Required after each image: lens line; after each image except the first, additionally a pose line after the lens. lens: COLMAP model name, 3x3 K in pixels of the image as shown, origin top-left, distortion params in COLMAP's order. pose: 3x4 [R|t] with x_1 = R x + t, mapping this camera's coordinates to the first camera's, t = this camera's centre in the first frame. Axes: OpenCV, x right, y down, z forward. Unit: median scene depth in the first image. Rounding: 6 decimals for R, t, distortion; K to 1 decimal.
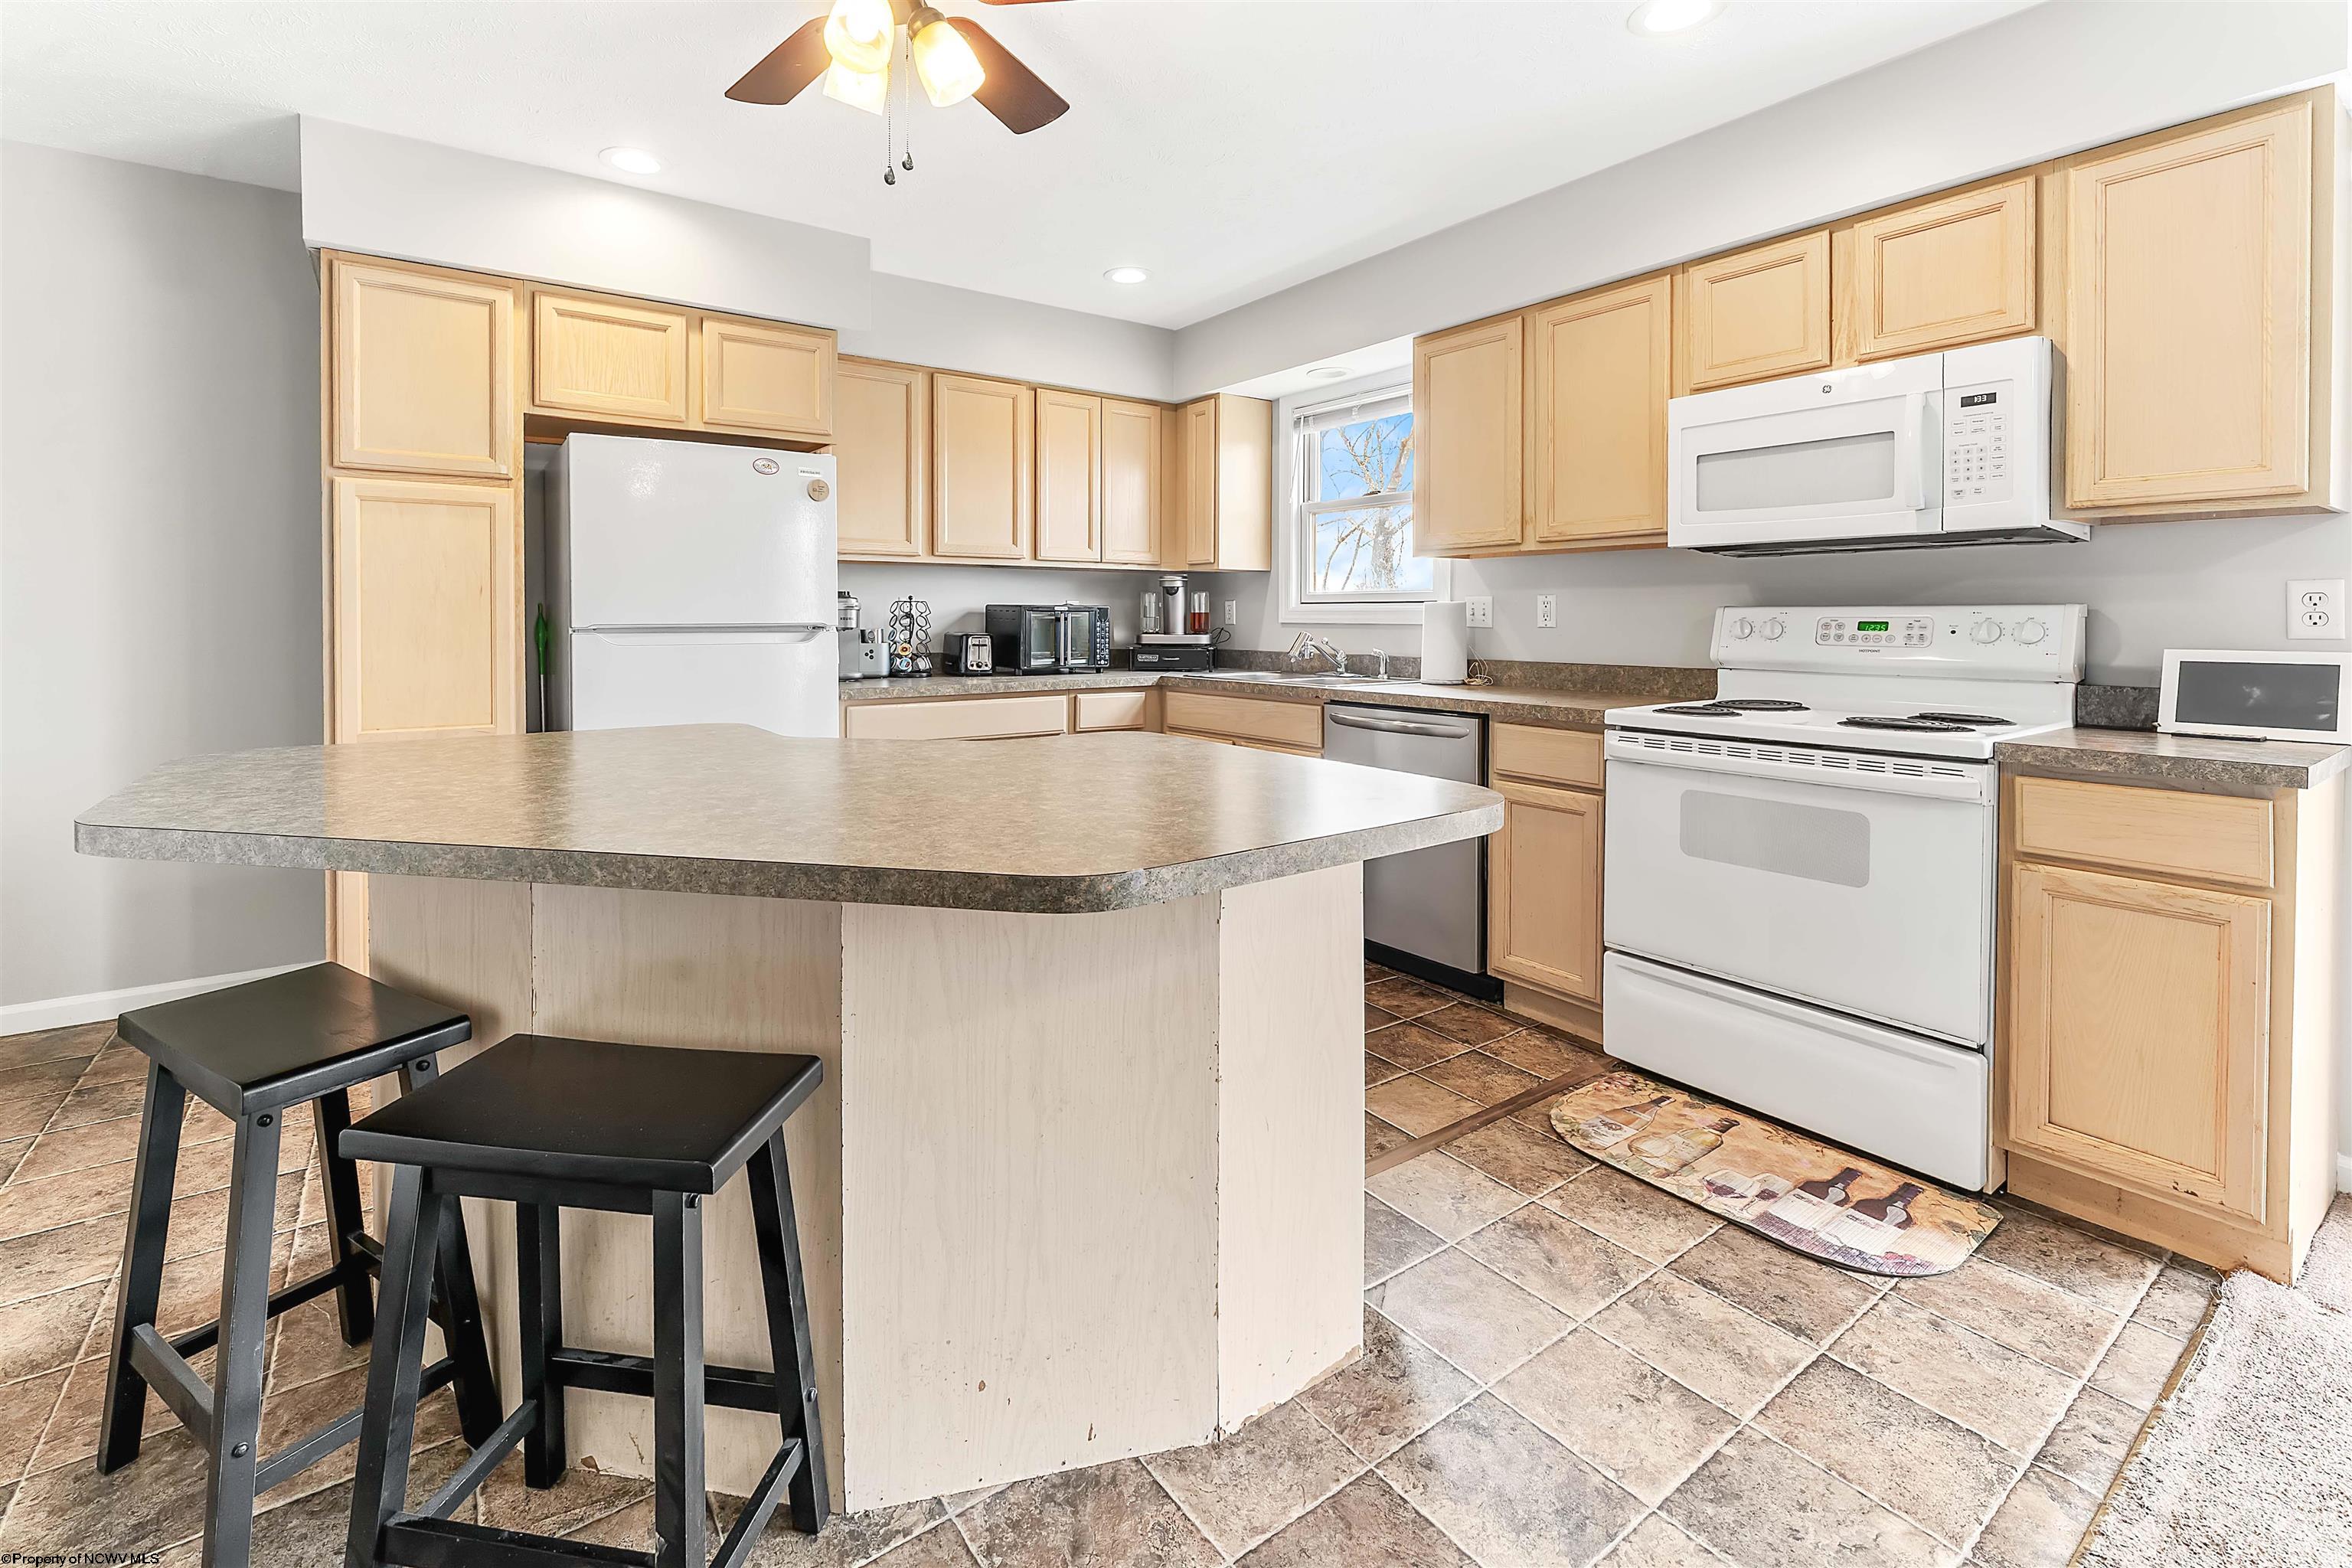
lens RADIAL K [[1029.4, 0, 1112.2], [0, 1029.4, 628.2], [0, 0, 1]] dist [-0.002777, -0.000696]
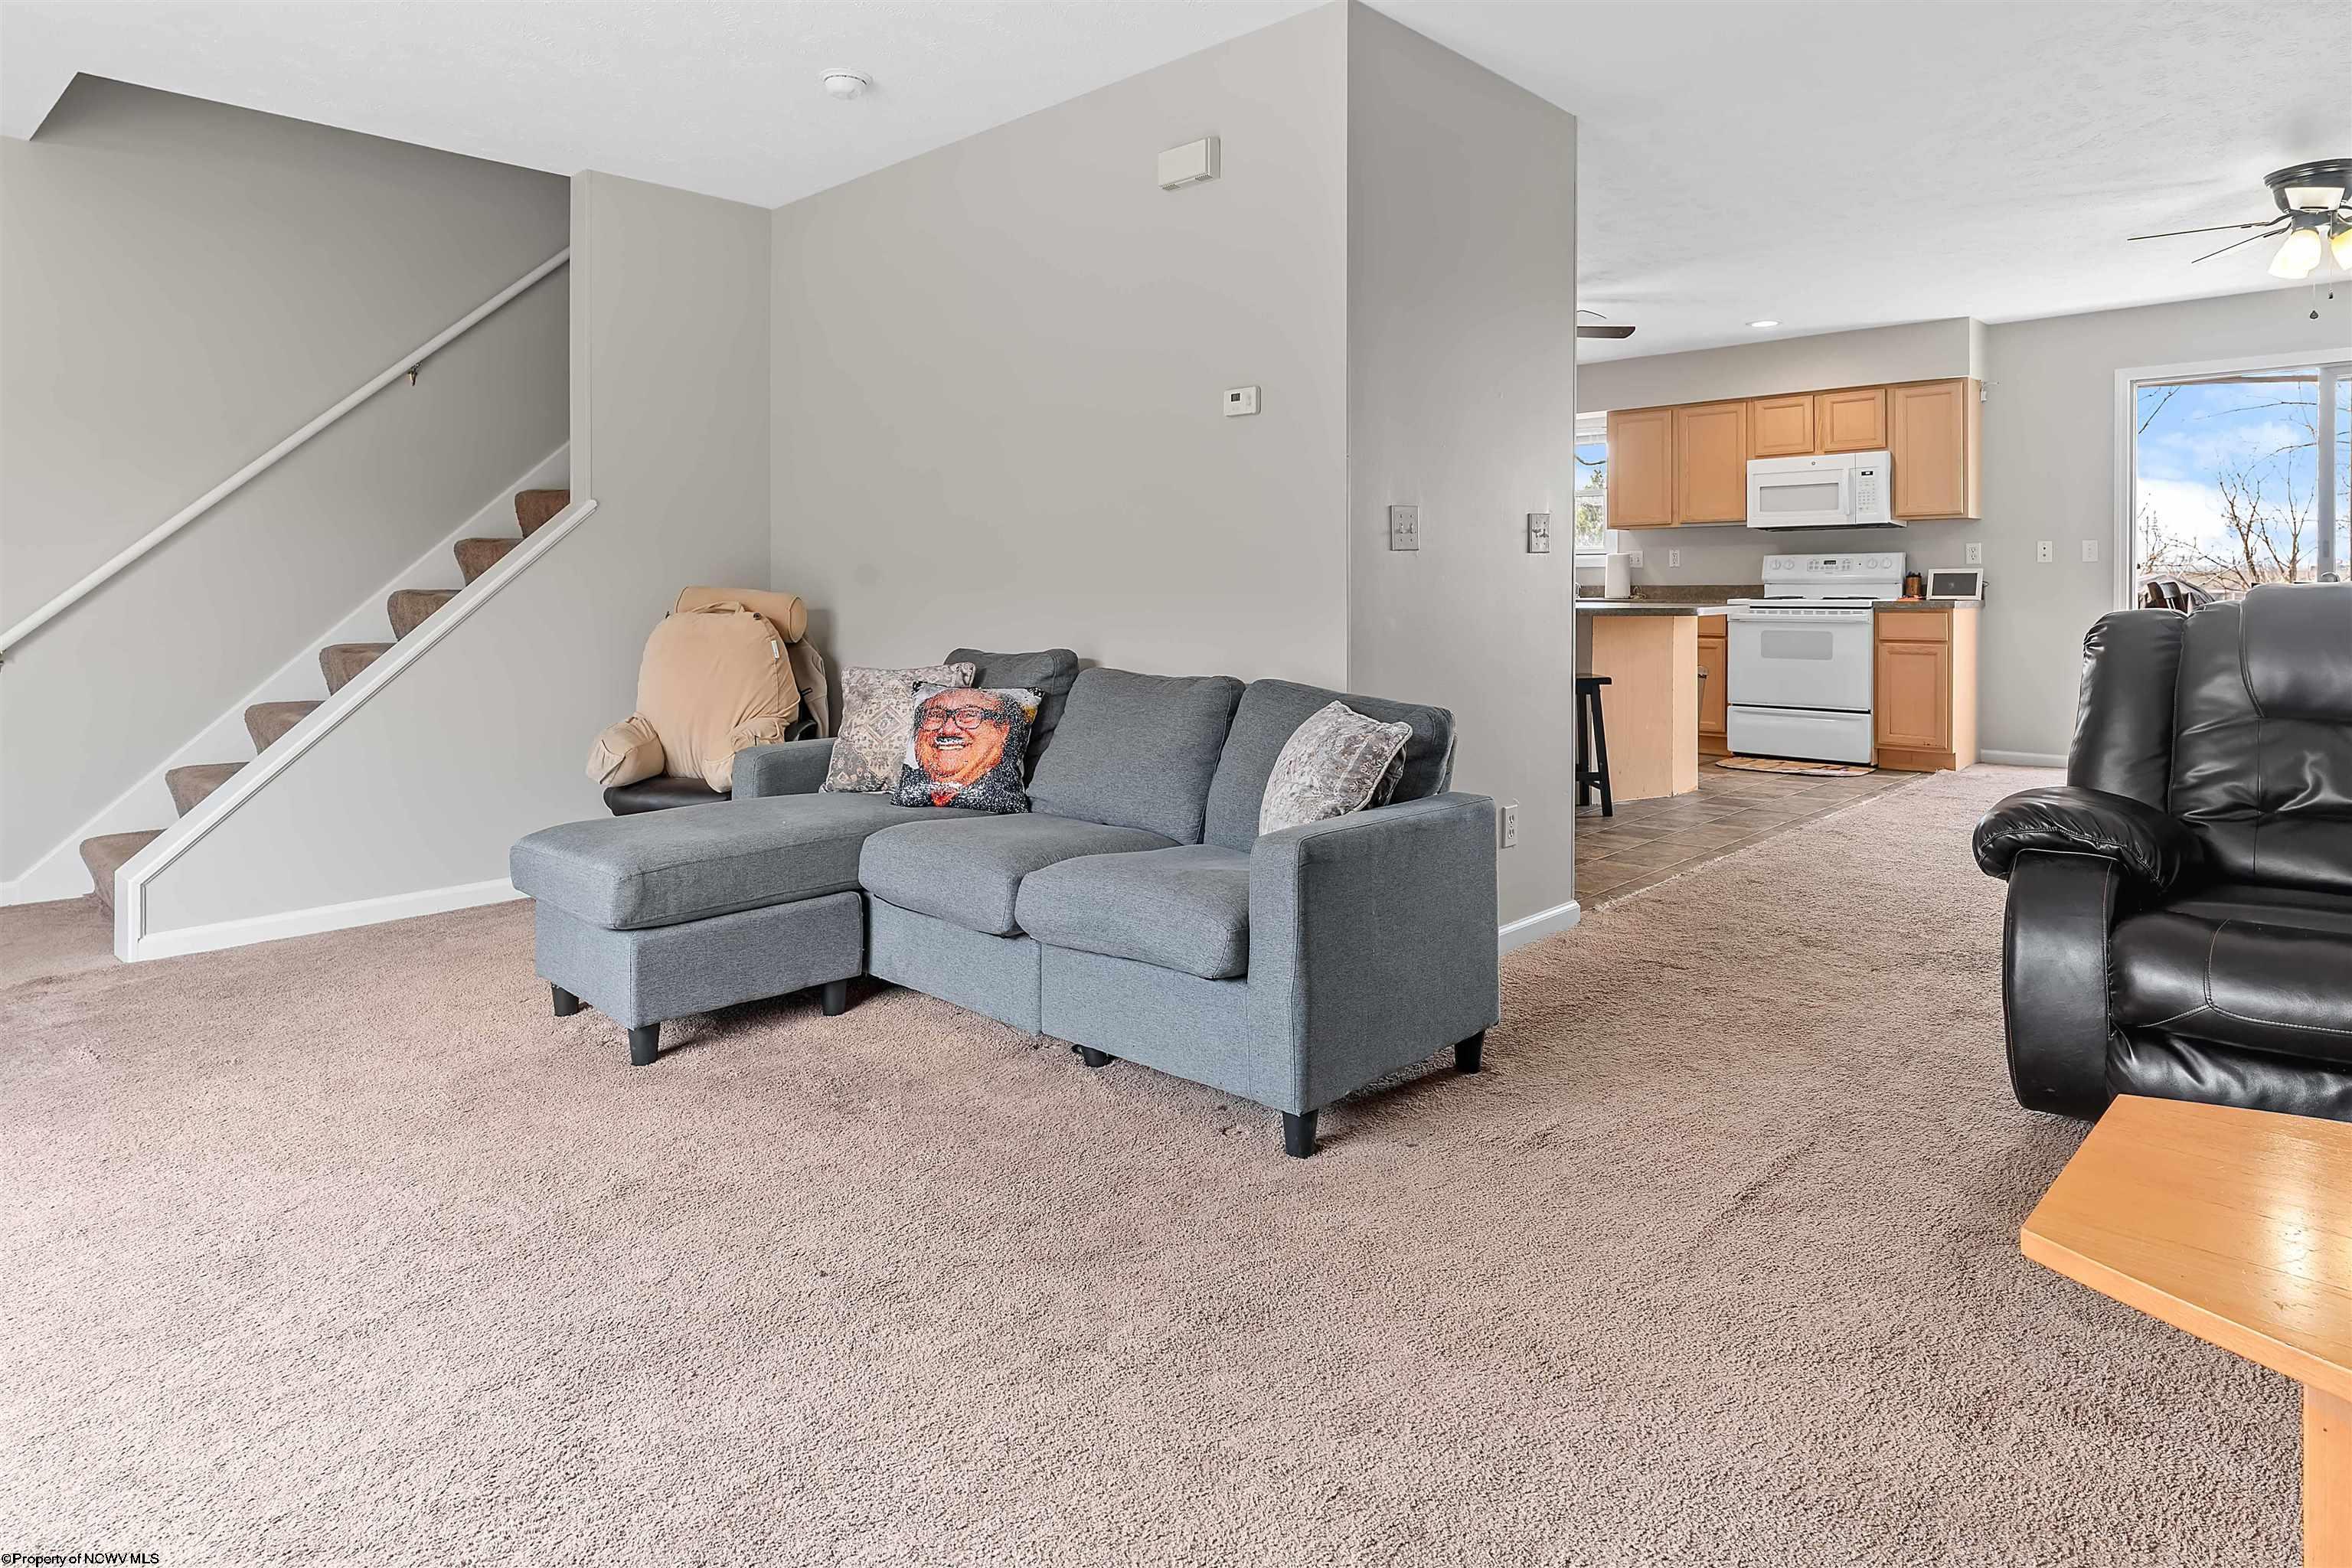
lens RADIAL K [[1371.1, 0, 1175.7], [0, 1371.1, 596.4], [0, 0, 1]] dist [0.000264, -0.000116]
pose [[0.976792, -0.005003, 0.214133, -1.119698], [0.006424, 0.999962, -0.005939, 0.068358], [-0.214095, 0.007177, 0.976786, -1.399079]]
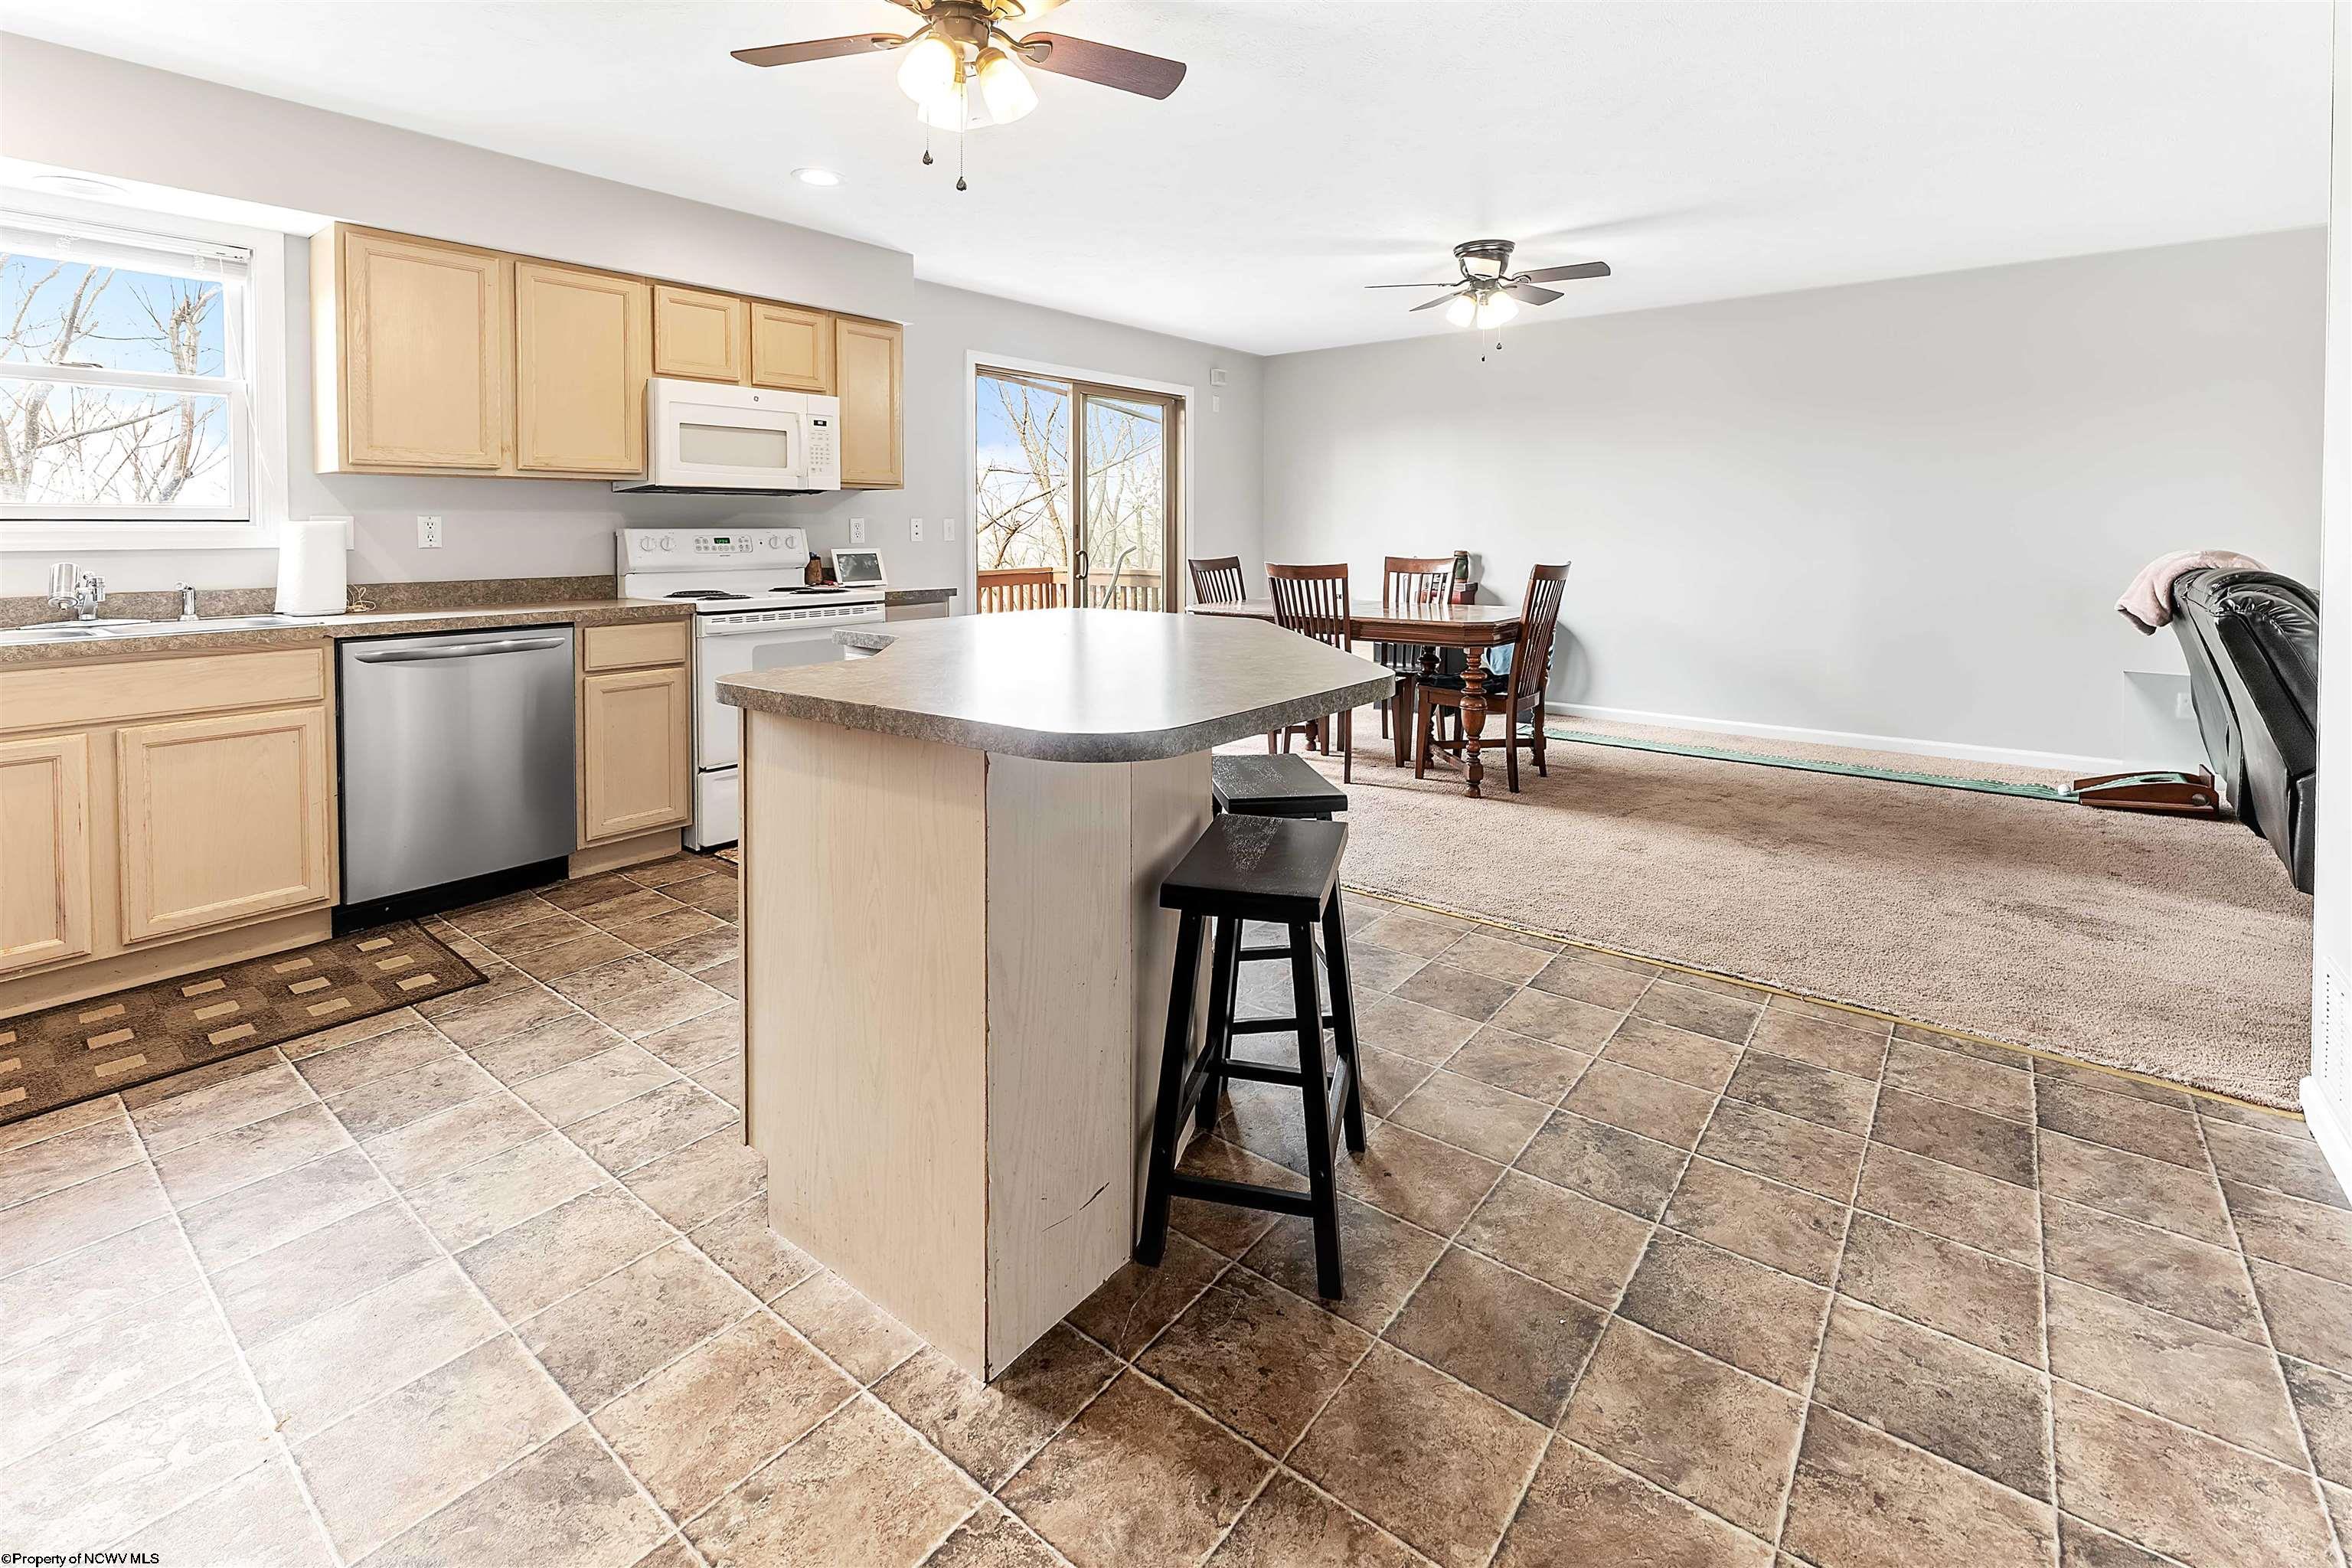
lens RADIAL K [[1032.3, 0, 1185.4], [0, 1032.3, 528.2], [0, 0, 1]] dist [0.000342, -0.000060]
pose [[-0.306089, 0.006984, 0.951977, -0.862970], [0.019592, 0.999808, -0.001036, -0.004751], [-0.951801, 0.018334, -0.306167, 0.657632]]
